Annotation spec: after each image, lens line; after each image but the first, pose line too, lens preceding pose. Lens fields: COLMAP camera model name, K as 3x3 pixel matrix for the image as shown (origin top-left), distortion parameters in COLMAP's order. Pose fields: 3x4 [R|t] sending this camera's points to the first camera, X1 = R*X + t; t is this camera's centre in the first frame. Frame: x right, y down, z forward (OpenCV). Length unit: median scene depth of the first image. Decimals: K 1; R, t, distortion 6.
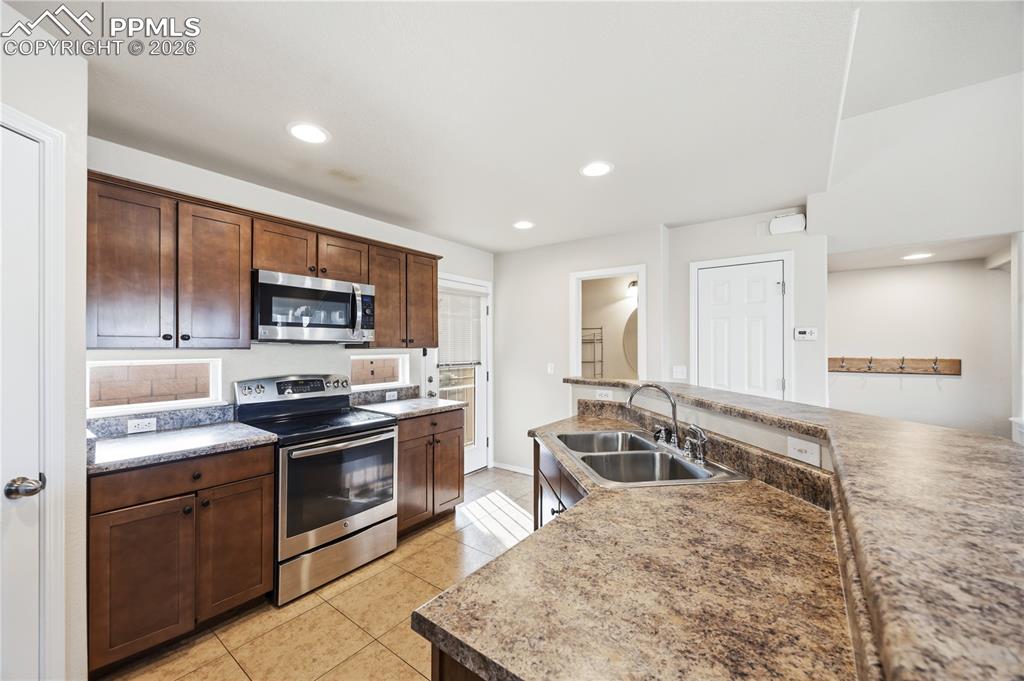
lens RADIAL K [[393.0, 0, 503.1], [0, 393.0, 342.7], [0, 0, 1]] dist [-0.002596, 0.000032]
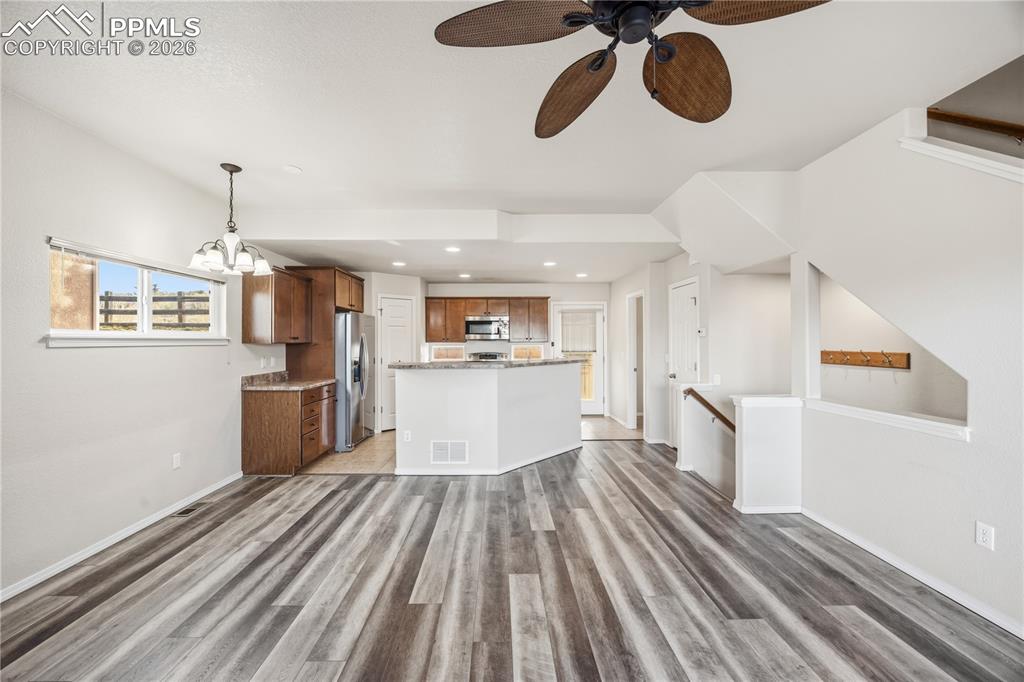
lens RADIAL K [[387.7, 0, 499.7], [0, 387.7, 340.4], [0, 0, 1]] dist [-0.007056, 0.000019]
pose [[0.610374, -0.004384, -0.792102, 1.357000], [0.007847, 0.999969, 0.000512, 0.001552], [0.792075, -0.006528, 0.610389, -0.453192]]
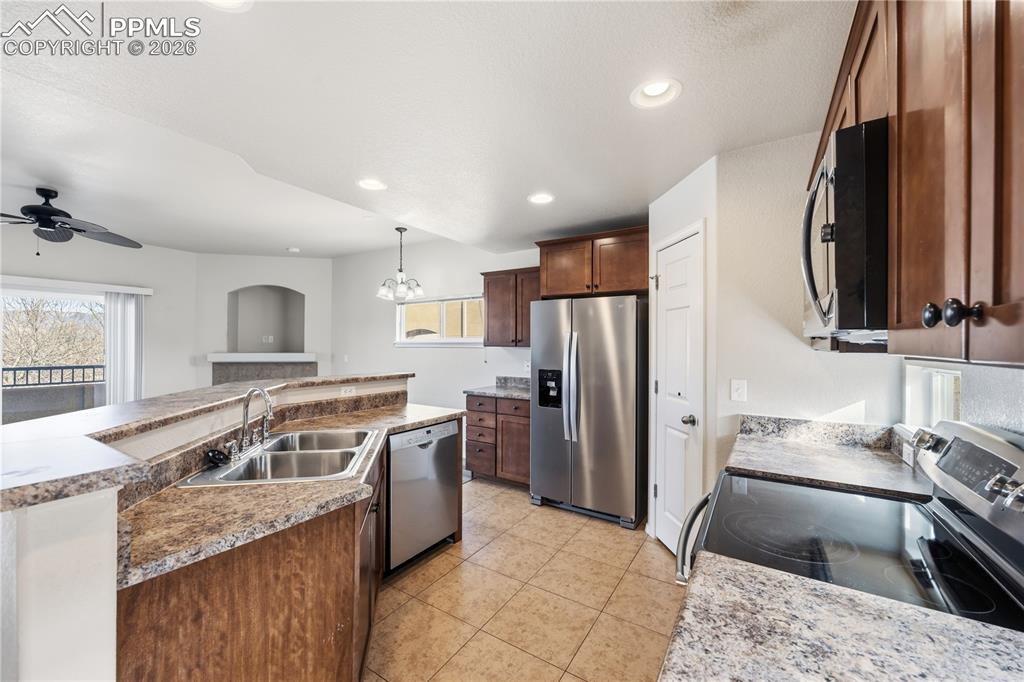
lens RADIAL K [[393.0, 0, 503.1], [0, 393.0, 343.2], [0, 0, 1]] dist [-0.002596, 0.000032]
pose [[-0.996708, -0.004899, -0.080932, -0.067522], [-0.004019, 0.999931, -0.011029, 0.008927], [0.080980, -0.010668, -0.996659, 1.105143]]
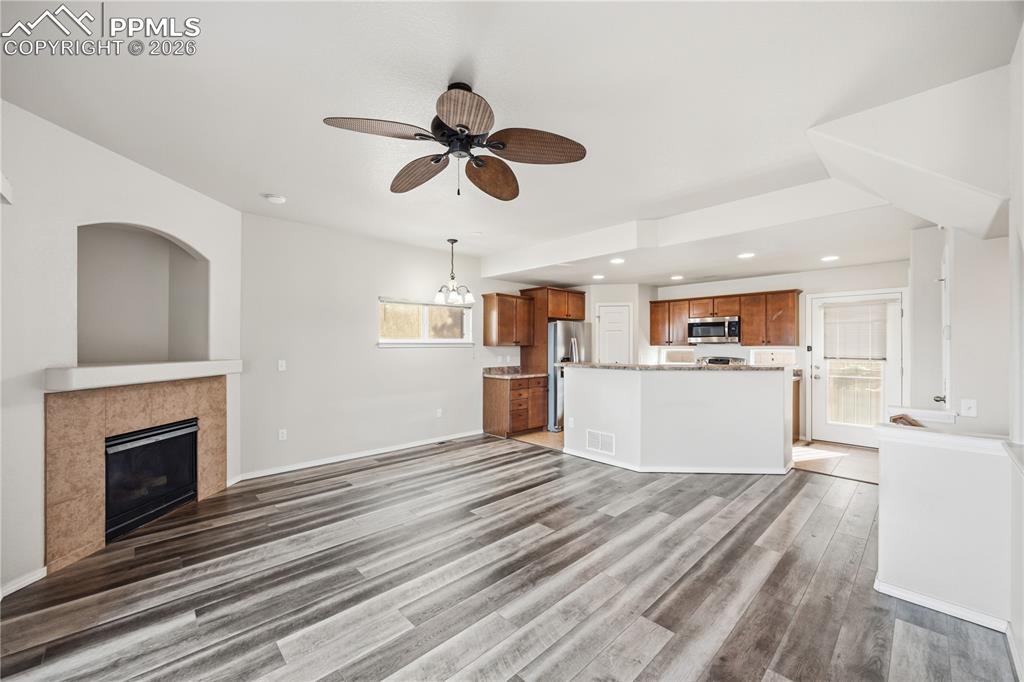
lens RADIAL K [[393.0, 0, 503.1], [0, 393.0, 343.2], [0, 0, 1]] dist [-0.002596, 0.000032]
pose [[-0.171243, -0.002737, -0.985225, 1.765679], [0.007134, 0.999966, -0.004018, 0.000186], [0.985203, -0.007717, -0.171218, 0.090346]]
